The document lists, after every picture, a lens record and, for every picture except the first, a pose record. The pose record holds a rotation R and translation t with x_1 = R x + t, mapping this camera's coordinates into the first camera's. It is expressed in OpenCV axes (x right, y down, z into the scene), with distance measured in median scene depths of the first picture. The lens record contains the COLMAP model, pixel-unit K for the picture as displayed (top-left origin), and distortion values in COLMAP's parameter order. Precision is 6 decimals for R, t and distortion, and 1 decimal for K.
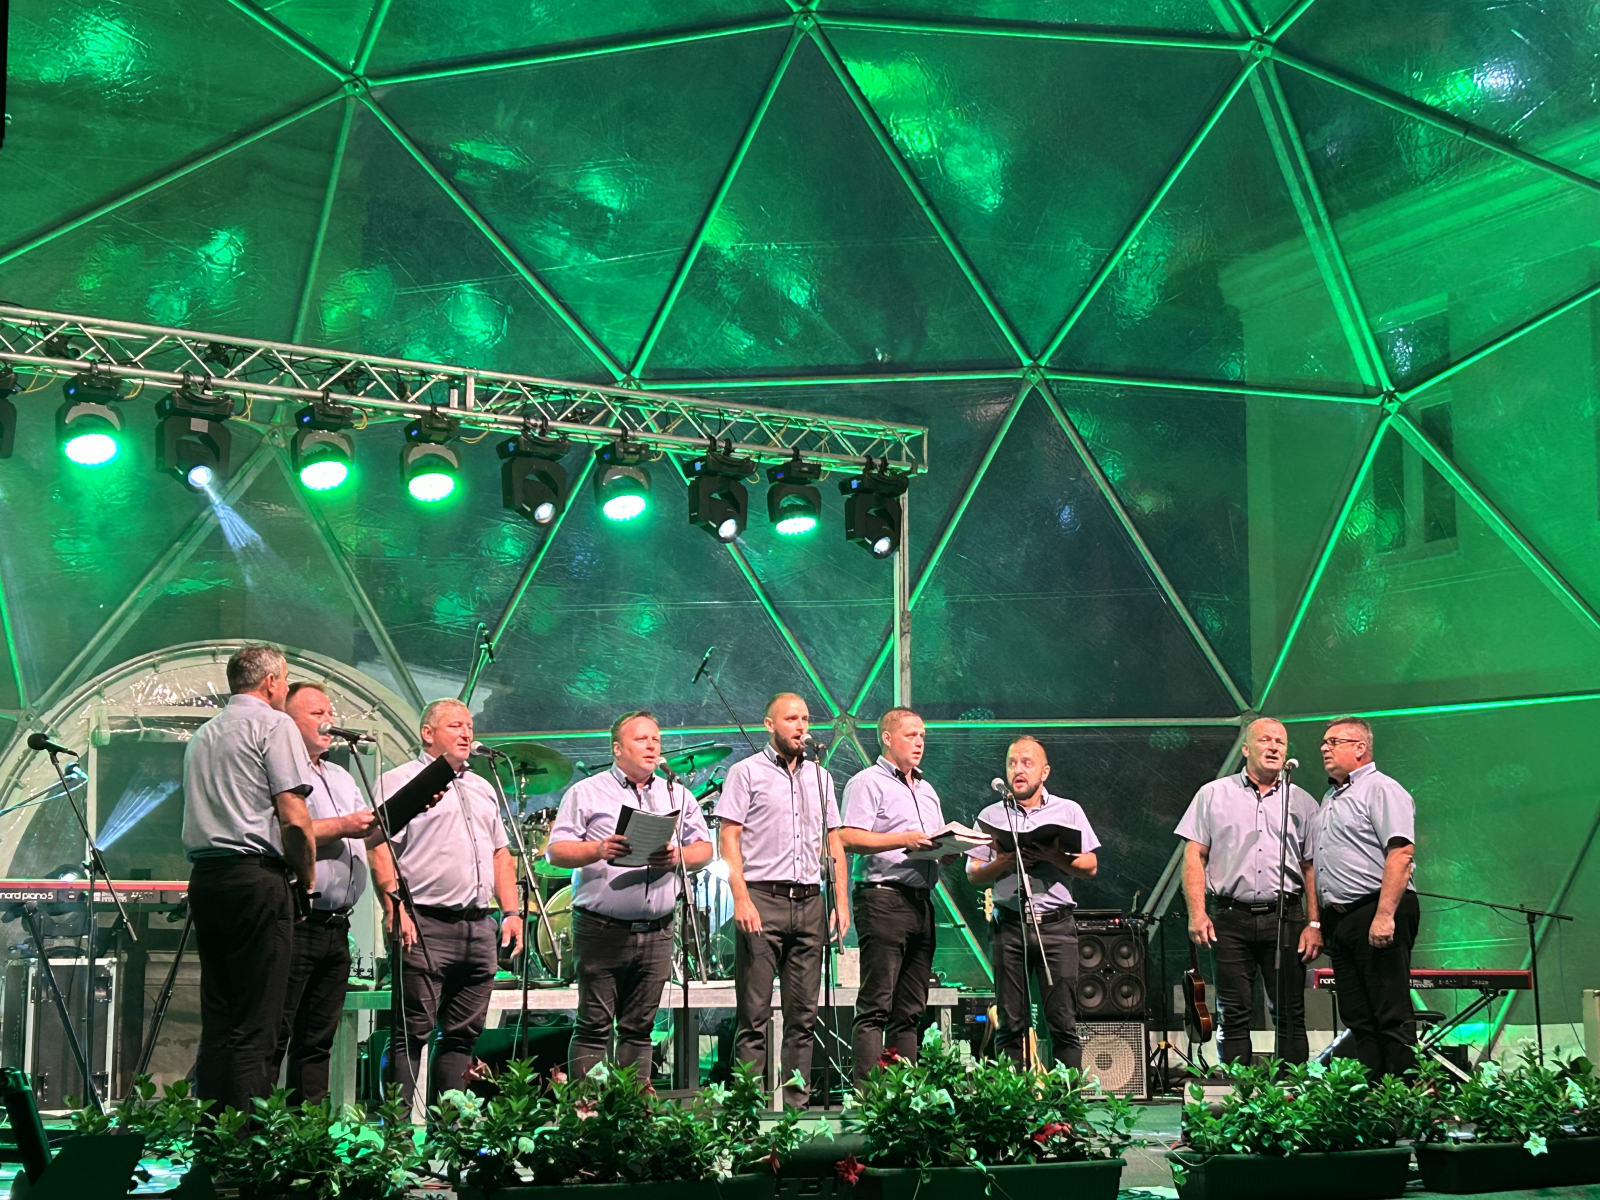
lens RADIAL K [[2442.0, 0, 804.3], [0, 2442.0, 623.1], [0, 0, 1]] dist [0.158604, 0.000000]
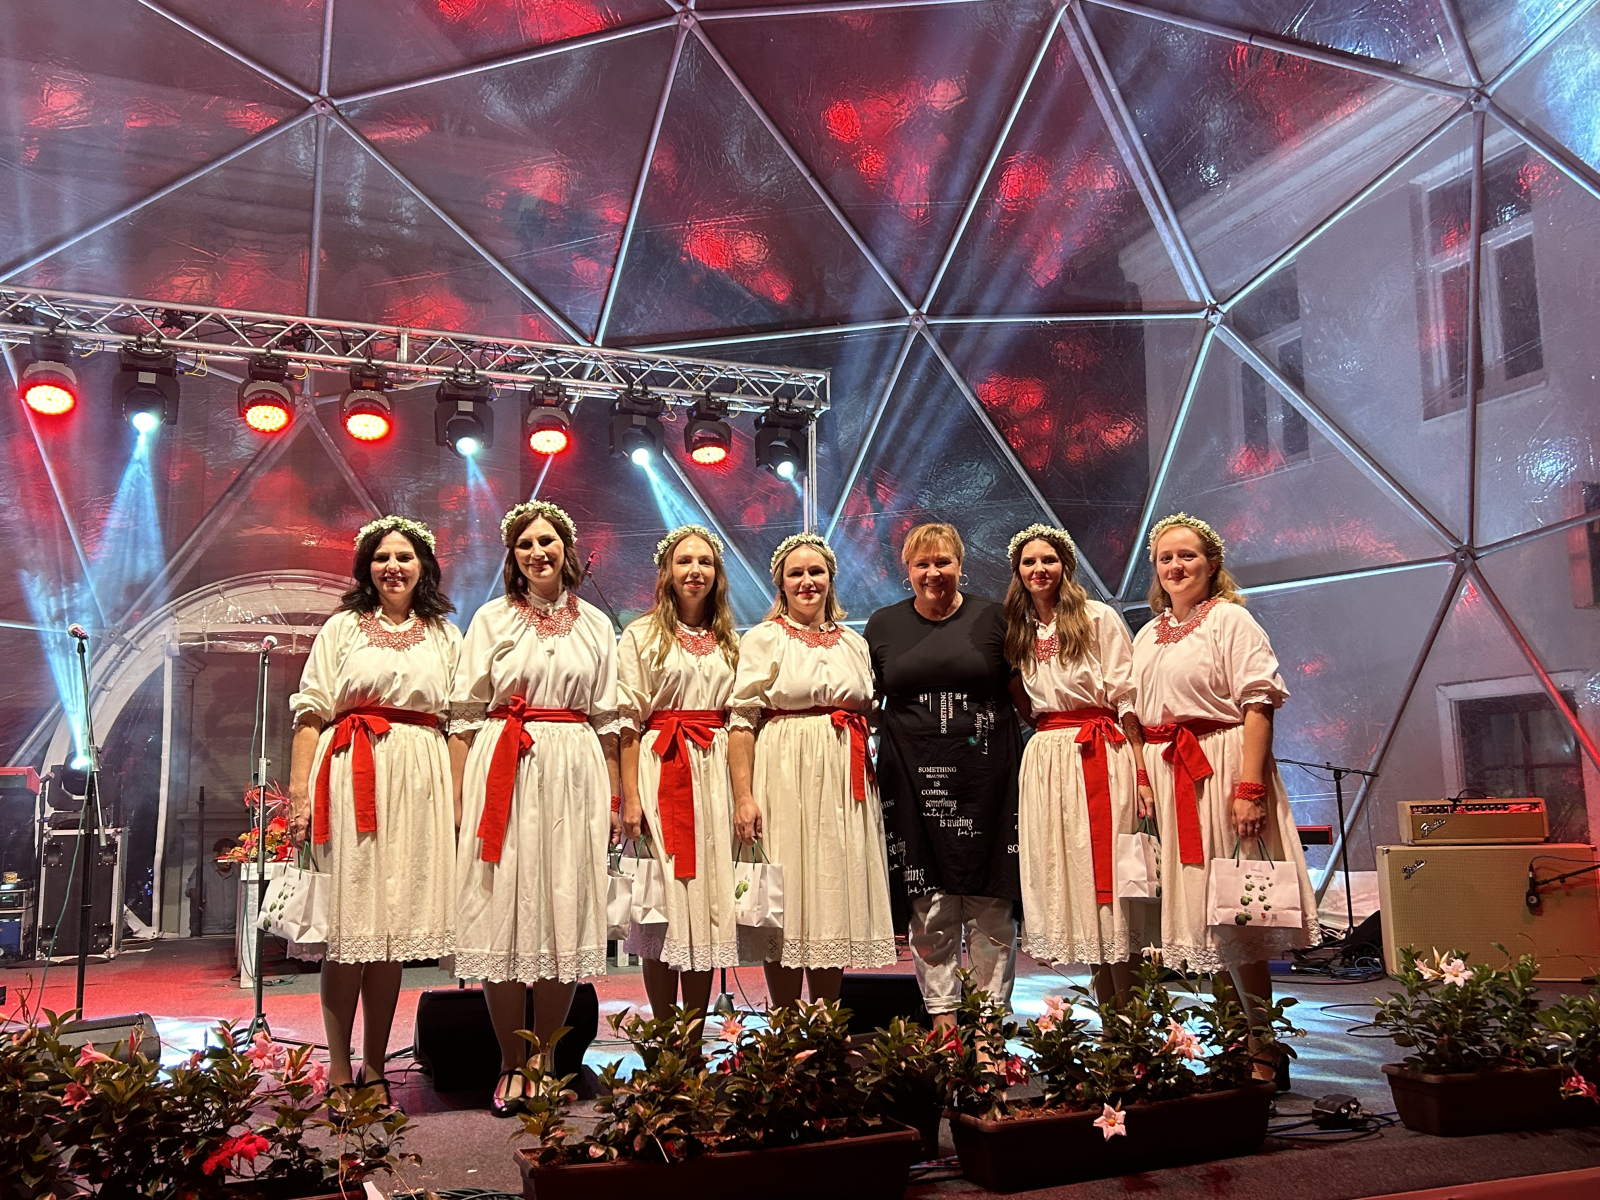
lens RADIAL K [[1444.2, 0, 808.3], [0, 1444.2, 604.7], [0, 0, 1]] dist [0.044135, -0.036954]
pose [[0.988116, -0.034167, -0.149863, 0.151447], [0.034569, 0.999402, 0.000077, 0.035451], [0.149771, -0.005256, 0.988707, 0.325689]]
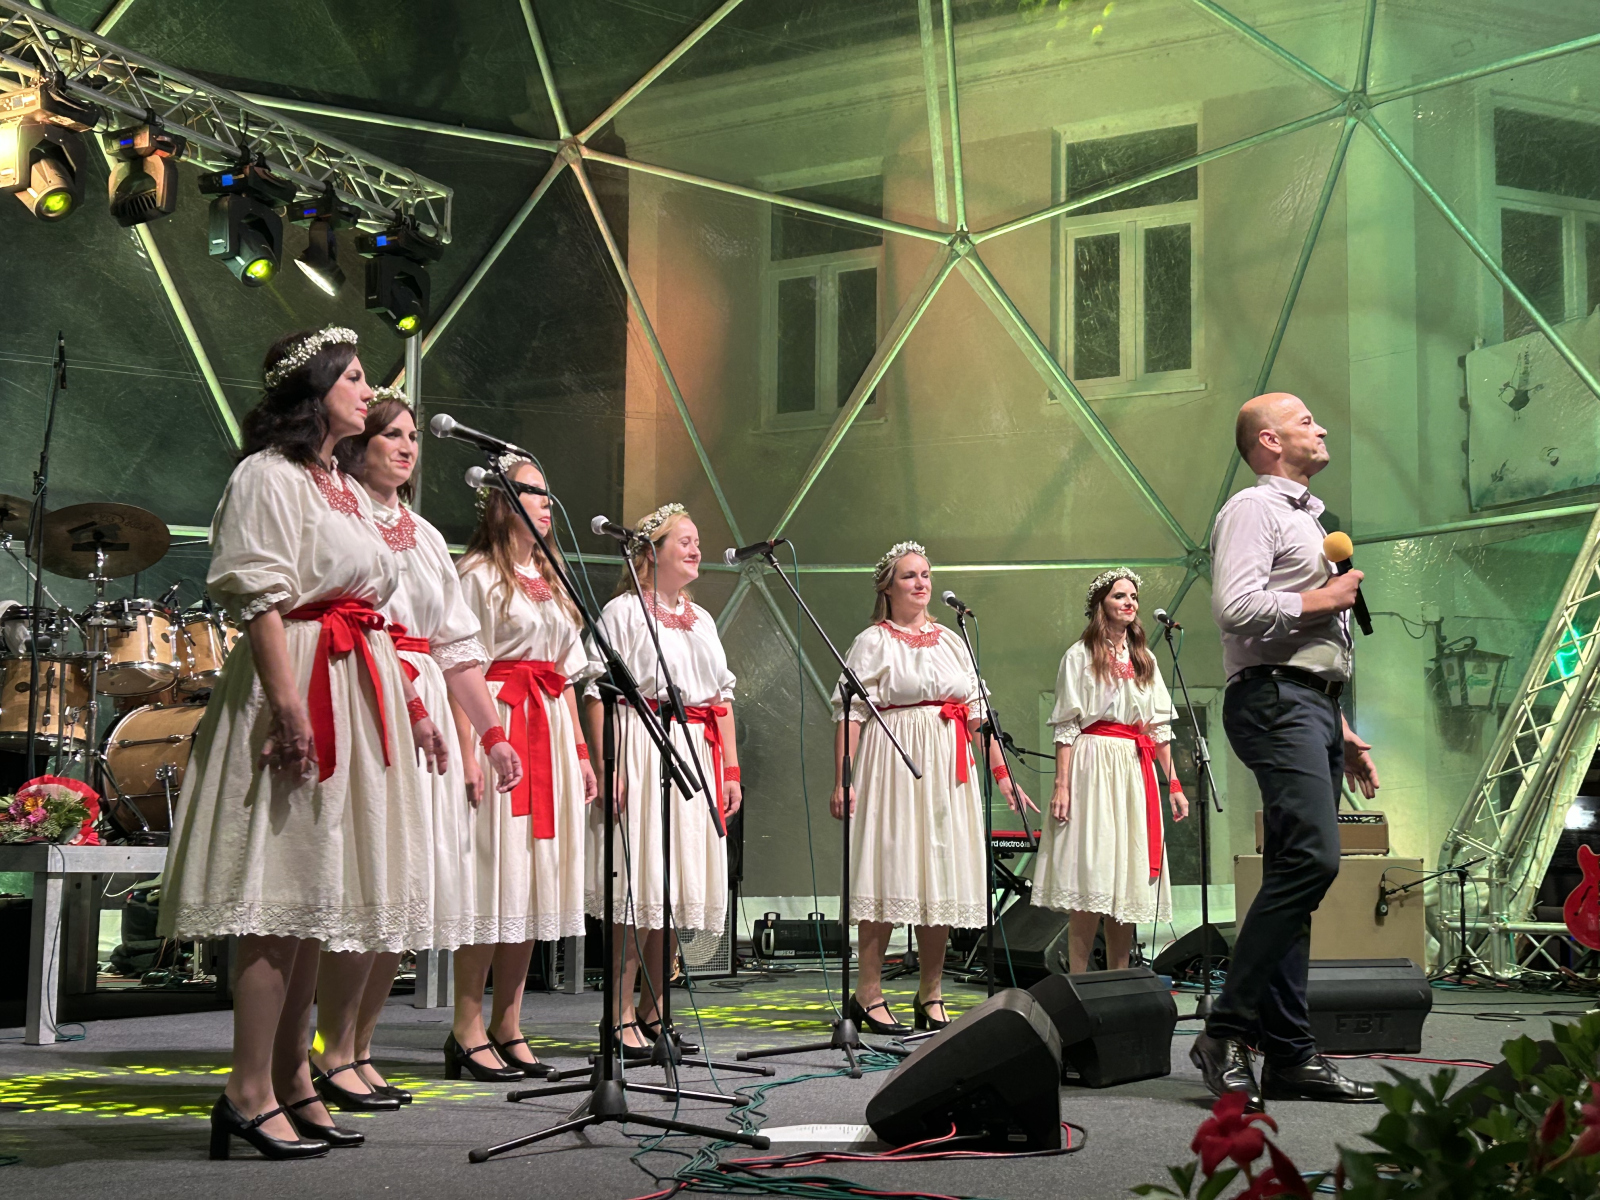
lens RADIAL K [[2166.4, 0, 816.2], [0, 2166.4, 643.0], [0, 0, 1]] dist [0.079202, 0.000000]
pose [[0.849426, 0.062158, 0.524034, -0.242905], [-0.088452, 0.995760, 0.025264, 0.048500], [-0.520241, -0.067812, 0.851323, 0.306580]]
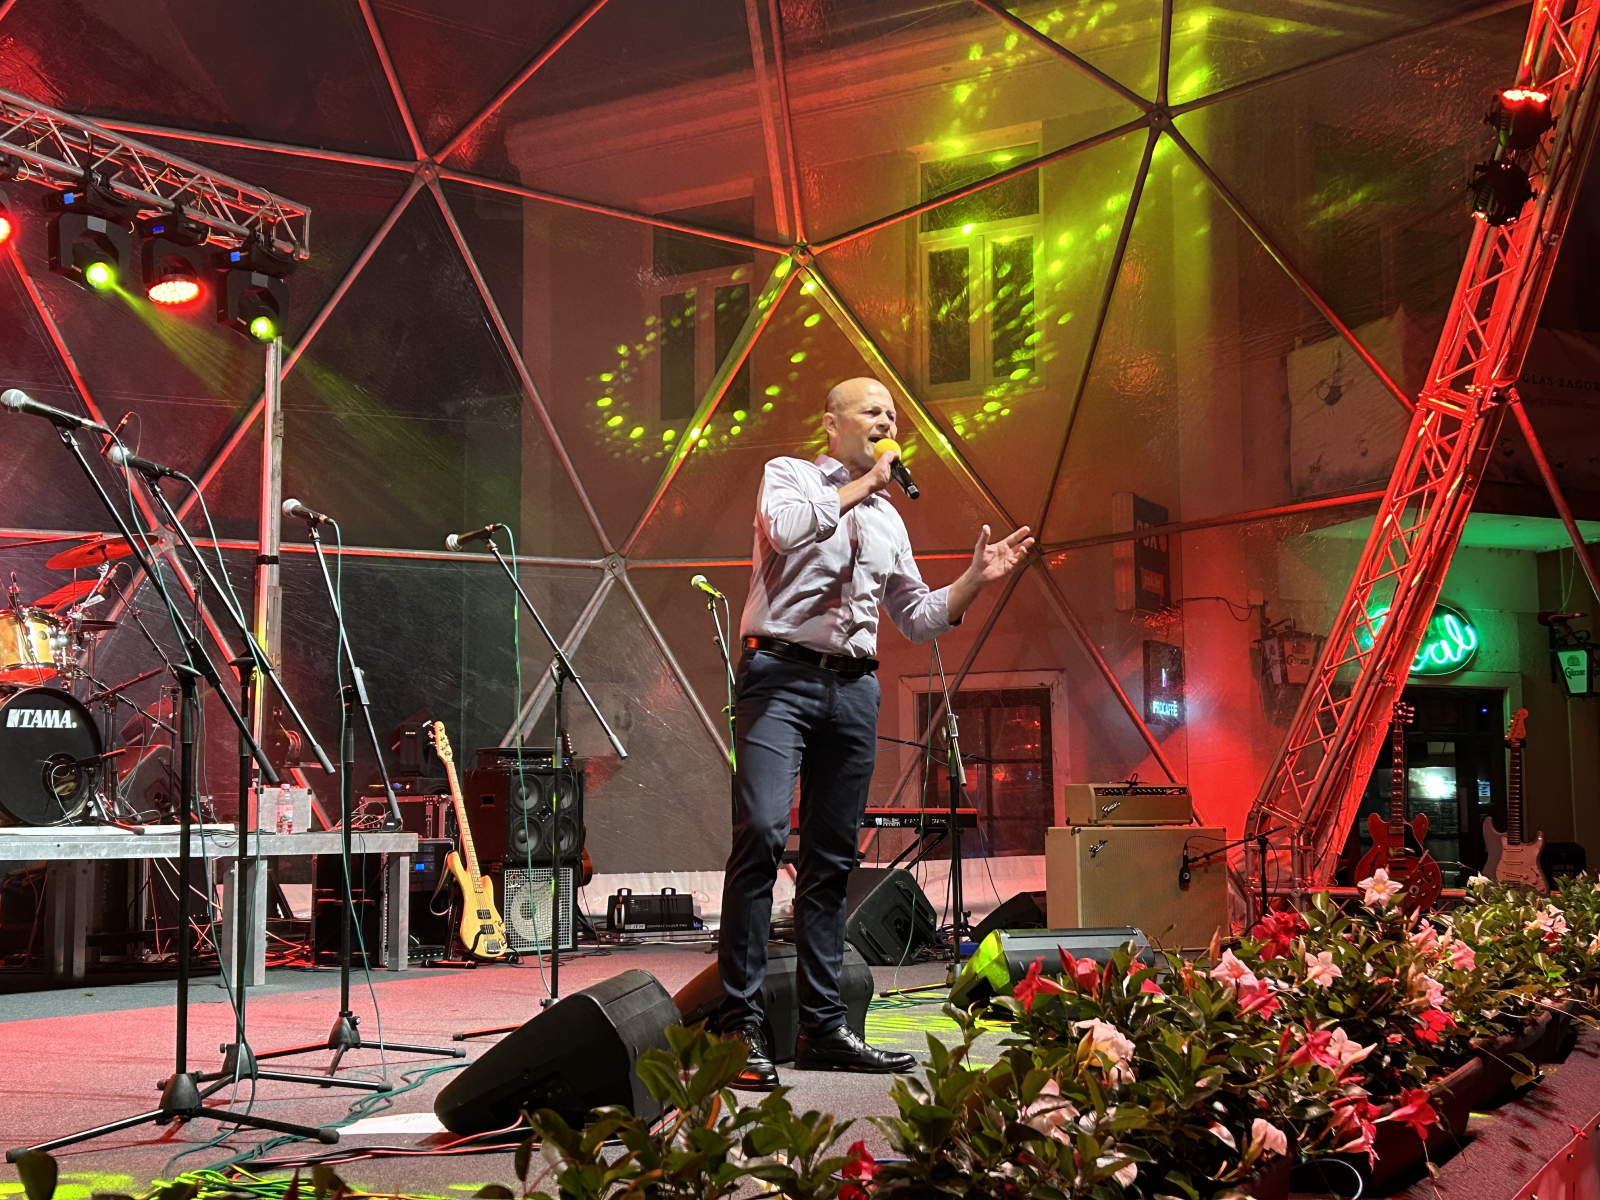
lens RADIAL K [[1945.8, 0, 818.7], [0, 1945.8, 633.6], [0, 0, 1]] dist [0.056756, 0.000000]
pose [[0.852306, 0.051849, 0.520468, -0.165858], [-0.074120, 0.997005, 0.022056, 0.047862], [-0.517765, -0.057375, 0.853597, 0.308284]]
